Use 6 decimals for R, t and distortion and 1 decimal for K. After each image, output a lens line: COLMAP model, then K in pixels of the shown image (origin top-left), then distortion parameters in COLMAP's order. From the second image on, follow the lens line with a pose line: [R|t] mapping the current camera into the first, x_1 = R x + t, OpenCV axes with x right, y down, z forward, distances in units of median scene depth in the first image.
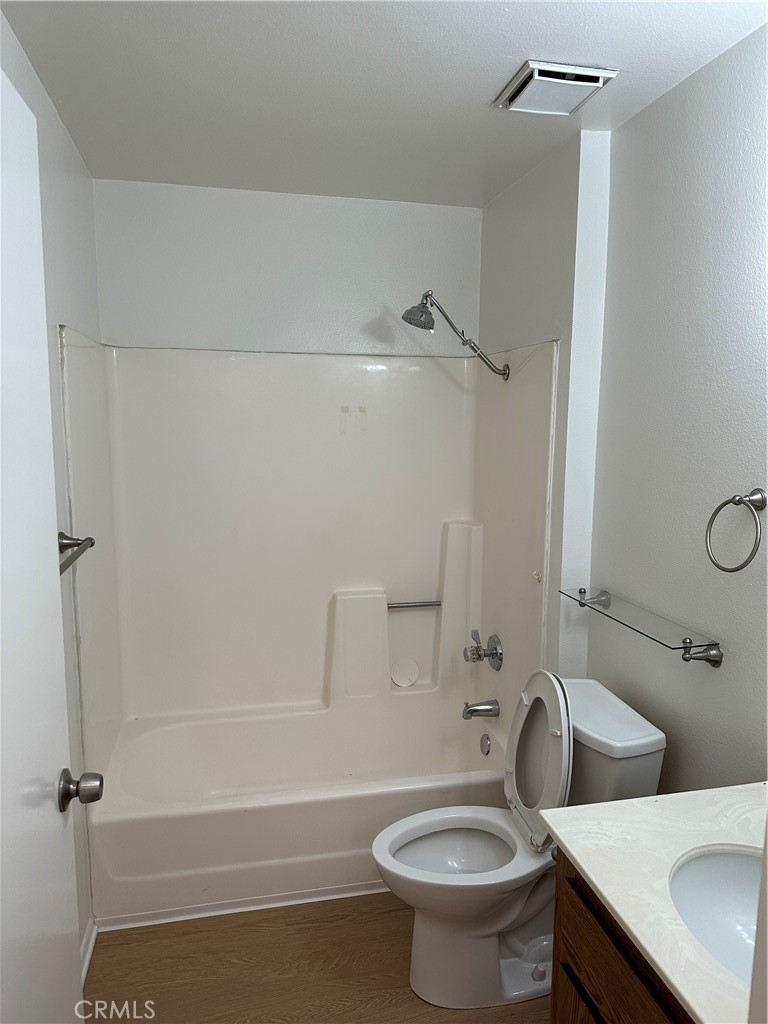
lens RADIAL K [[714.8, 0, 384.0], [0, 714.8, 512.0], [0, 0, 1]] dist [0.140501, -0.270388]
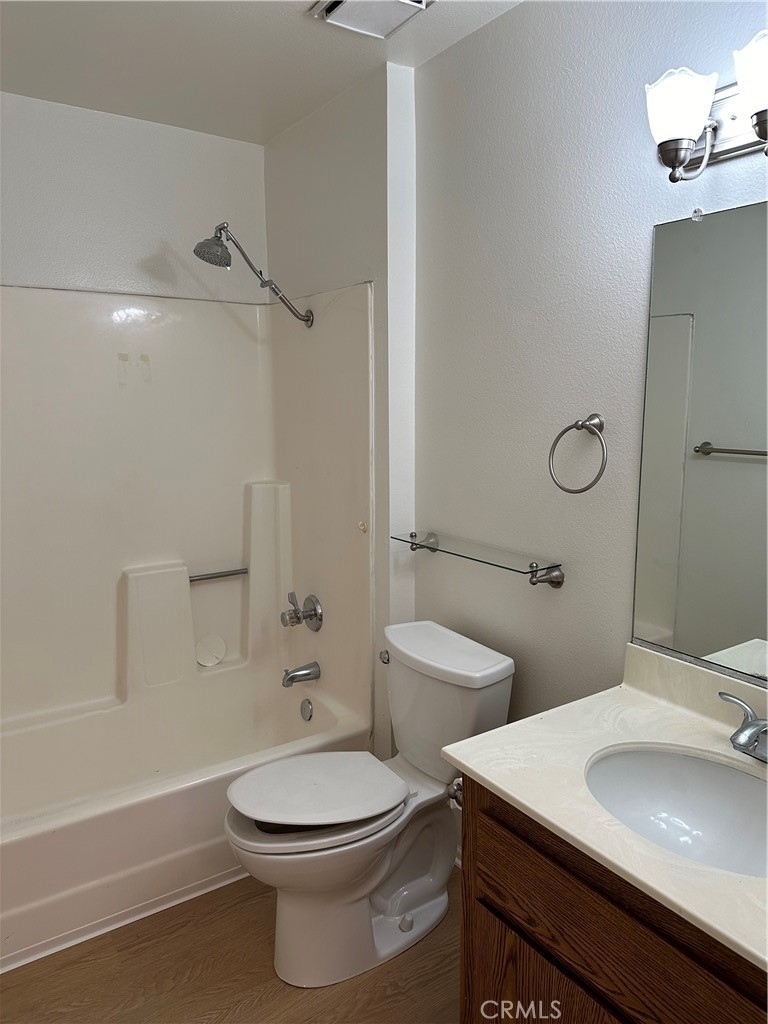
lens RADIAL K [[705.1, 0, 384.0], [0, 705.1, 512.0], [0, 0, 1]] dist [0.072927, -0.125315]
pose [[0.923602, -0.067603, 0.377344, -0.111625], [0.060467, 0.997697, 0.030741, 0.039001], [-0.378553, -0.005576, 0.925563, 0.096985]]
